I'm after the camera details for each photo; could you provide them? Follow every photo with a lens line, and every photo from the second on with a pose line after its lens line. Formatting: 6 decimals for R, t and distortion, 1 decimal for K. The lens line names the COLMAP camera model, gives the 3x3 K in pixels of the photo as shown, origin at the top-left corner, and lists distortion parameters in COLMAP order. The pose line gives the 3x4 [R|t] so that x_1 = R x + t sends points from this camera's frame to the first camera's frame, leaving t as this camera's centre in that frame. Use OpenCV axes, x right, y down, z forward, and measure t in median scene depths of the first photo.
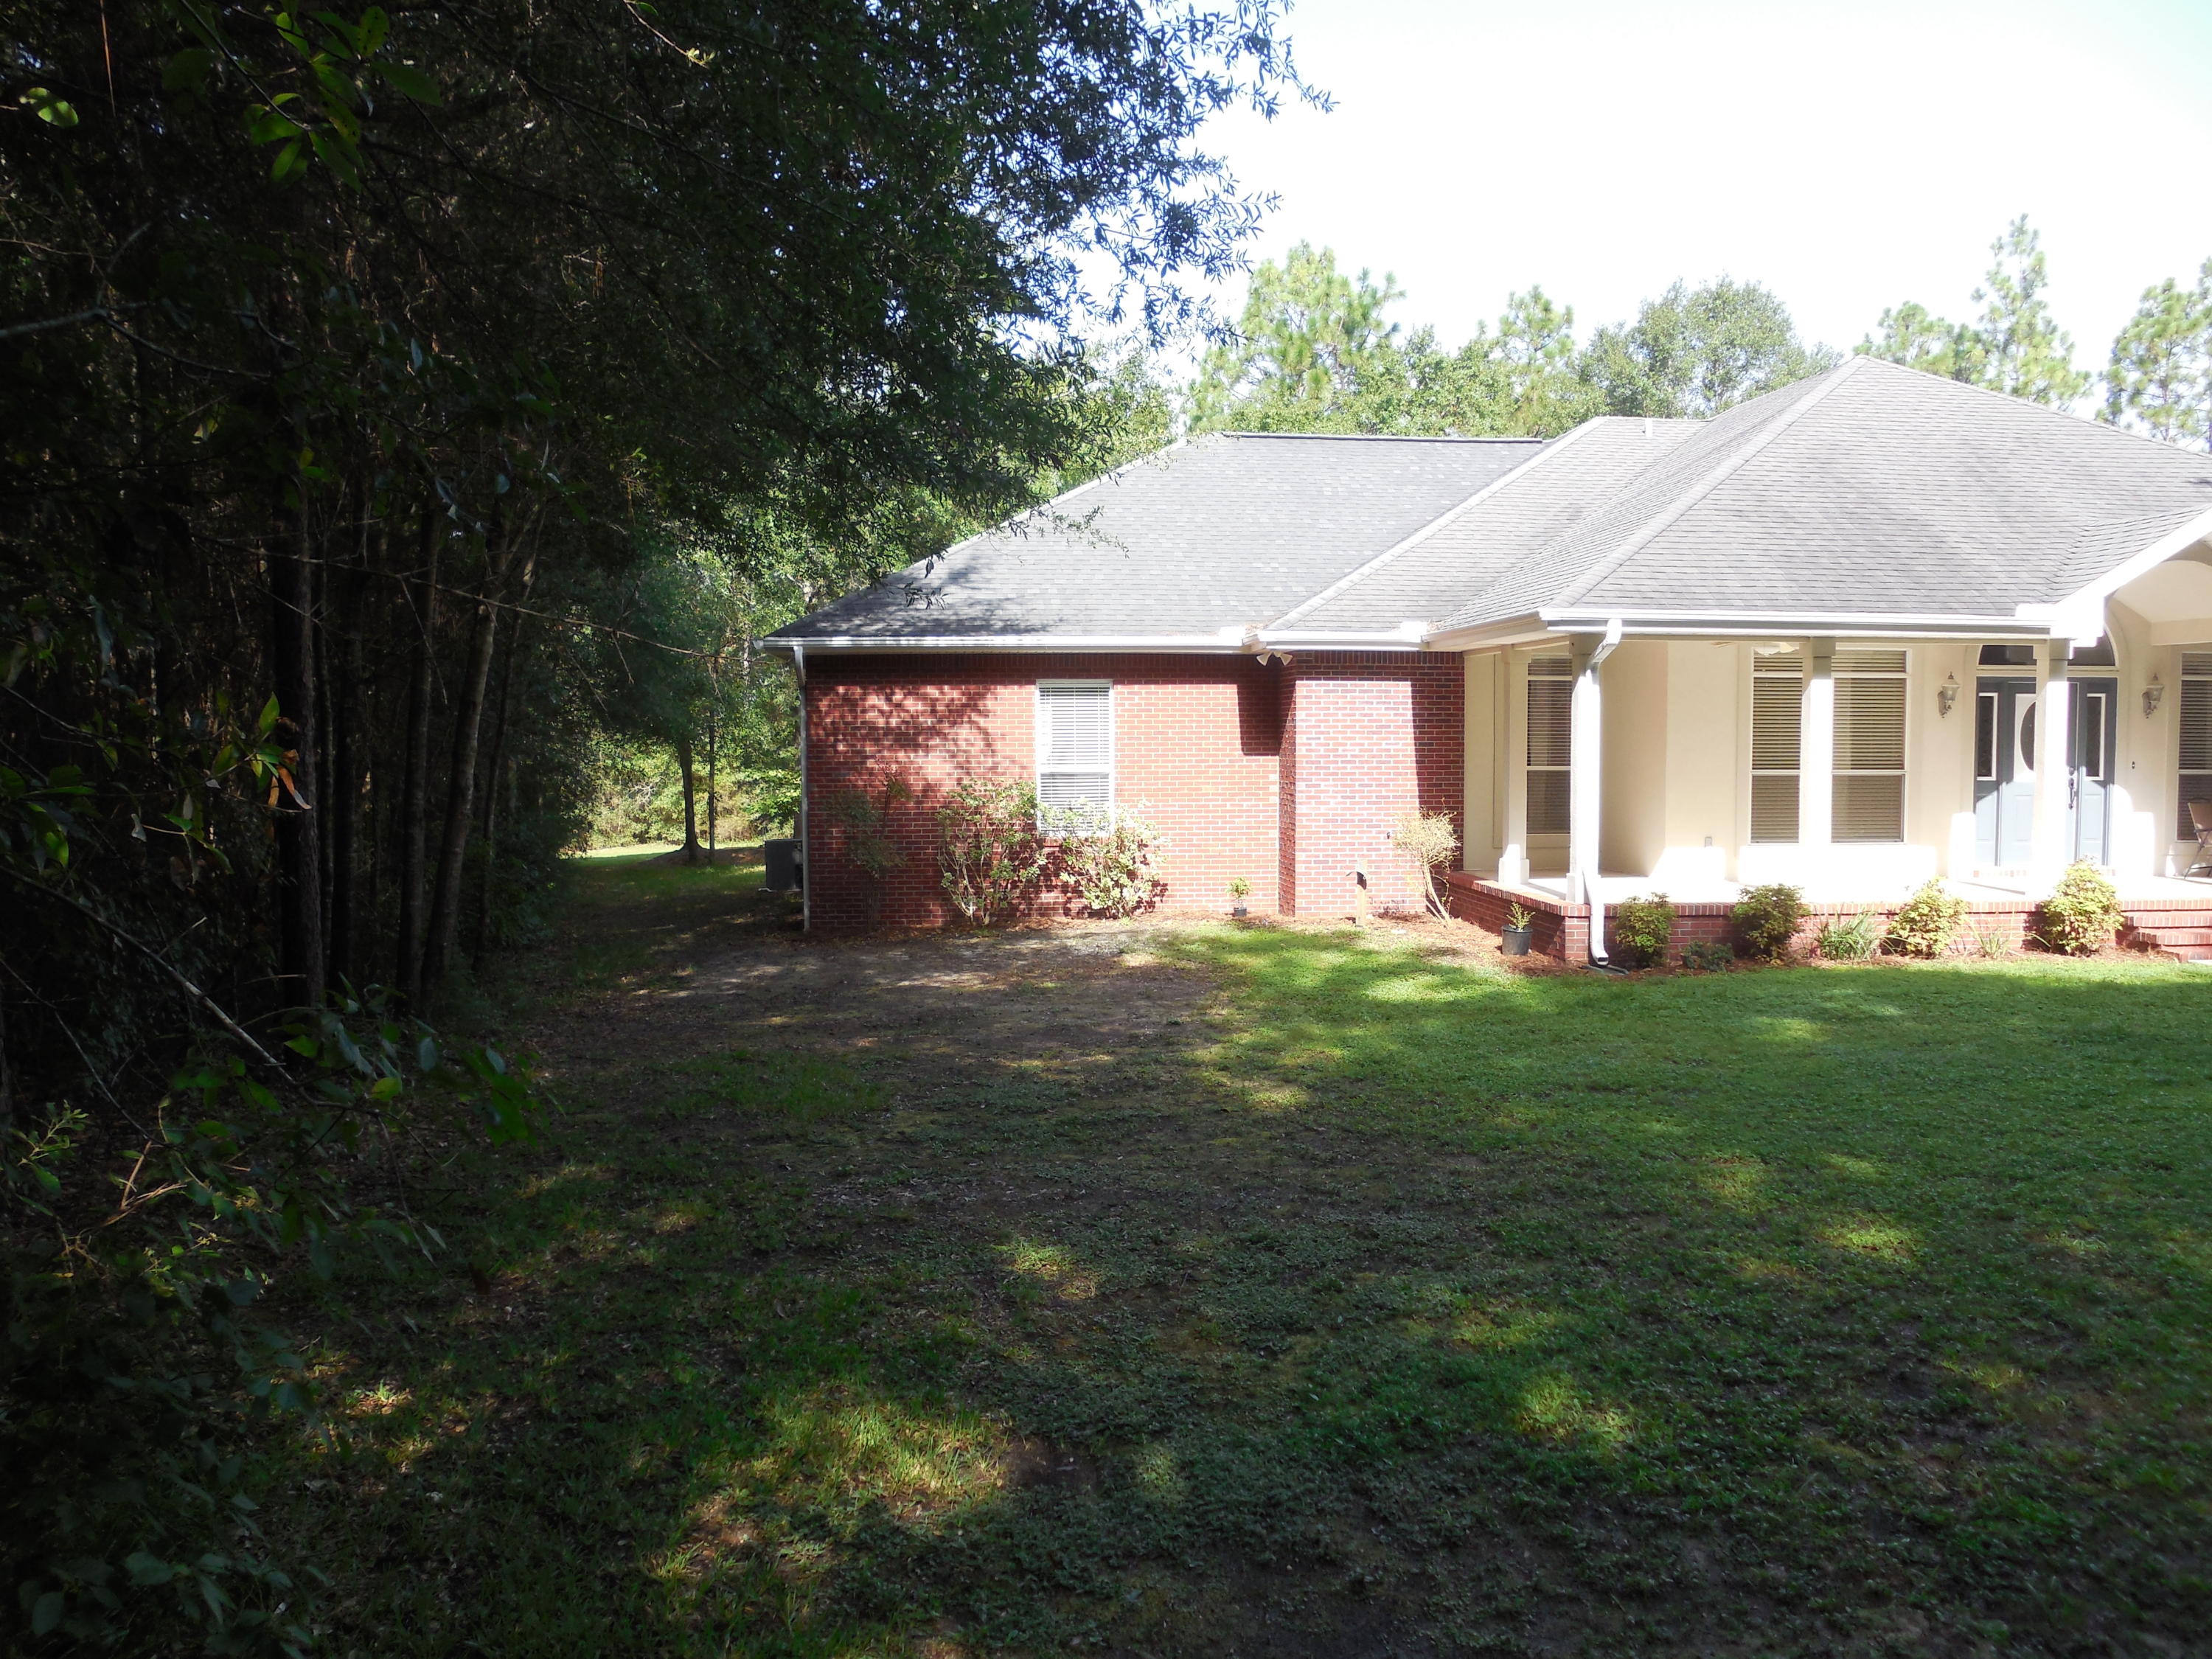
lens RADIAL K [[1677.8, 0, 1104.1], [0, 1677.8, 814.9], [0, 0, 1]] dist [-0.075478, 0.042746]
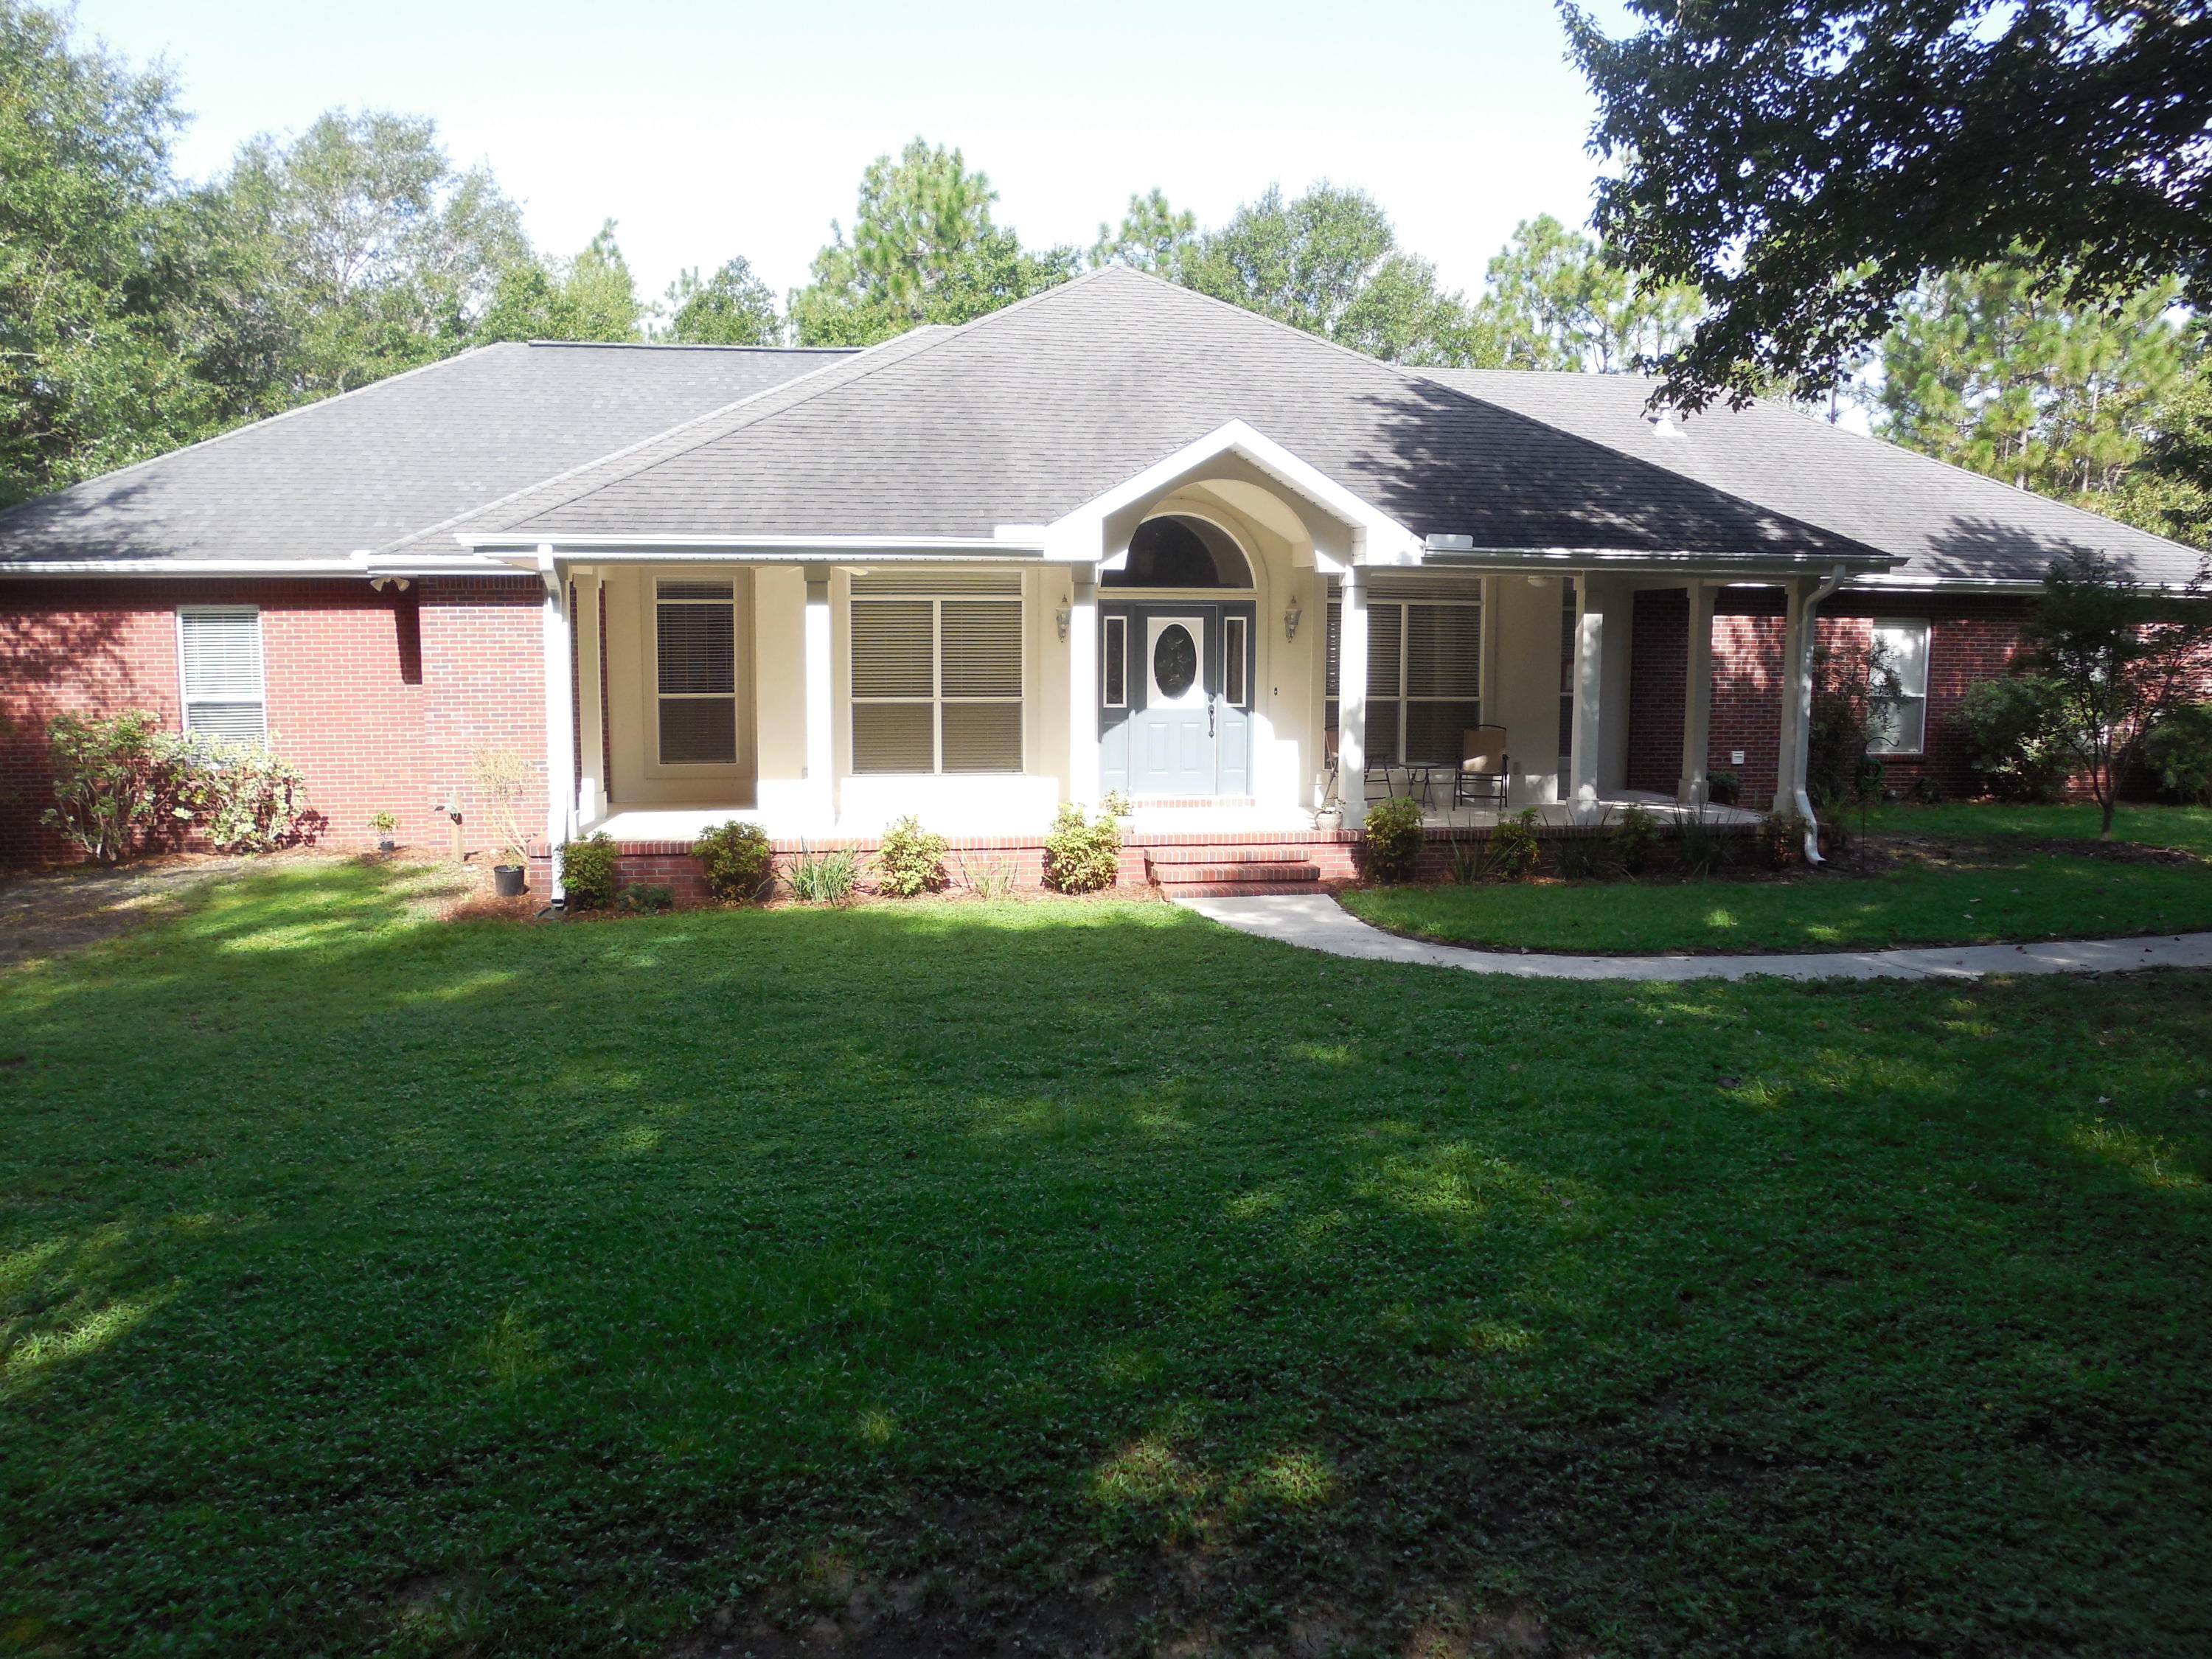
lens RADIAL K [[1677.8, 0, 1122.6], [0, 1677.8, 851.0], [0, 0, 1]] dist [-0.075478, 0.042746]
pose [[0.996430, -0.008433, 0.084000, 0.526628], [0.002295, 0.997336, 0.072906, -0.010631], [-0.084391, -0.072453, 0.993795, 0.018556]]
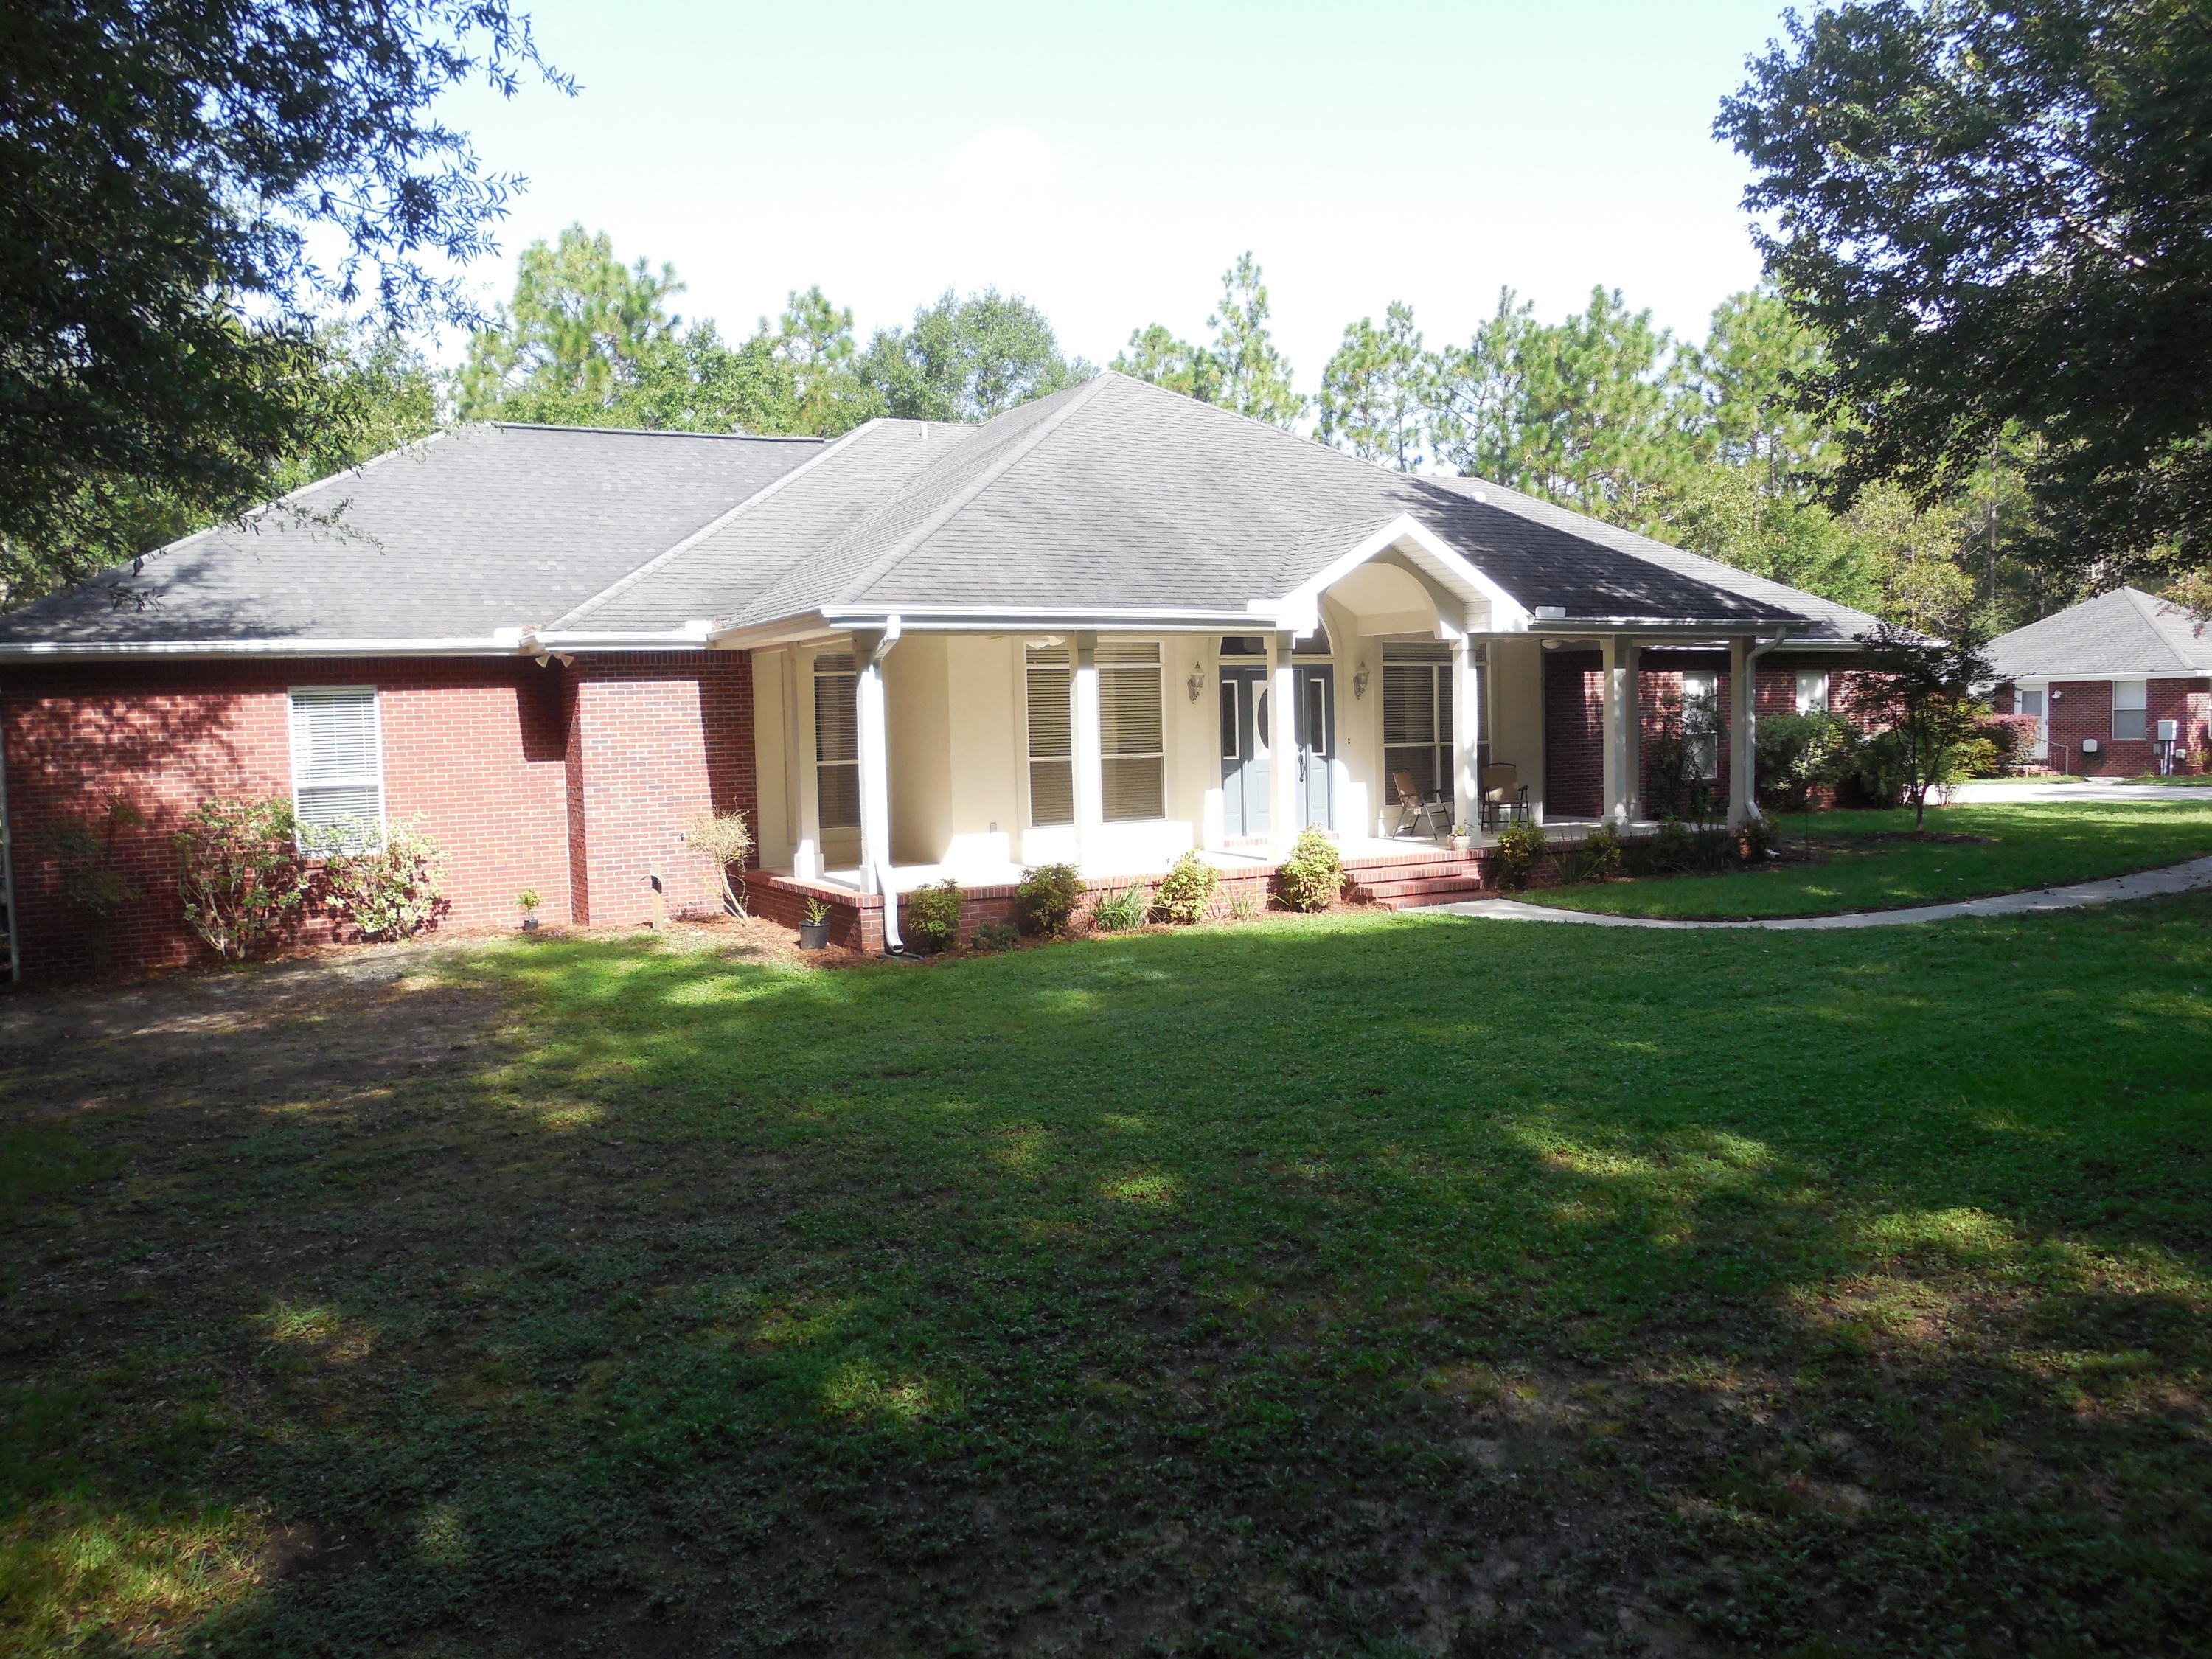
lens RADIAL K [[1677.8, 0, 1107.6], [0, 1677.8, 817.2], [0, 0, 1]] dist [-0.075478, 0.042746]
pose [[0.915614, -0.048156, 0.399165, 0.007697], [0.046899, 0.998816, 0.012920, -0.000704], [-0.399314, 0.006890, 0.916788, -0.001524]]
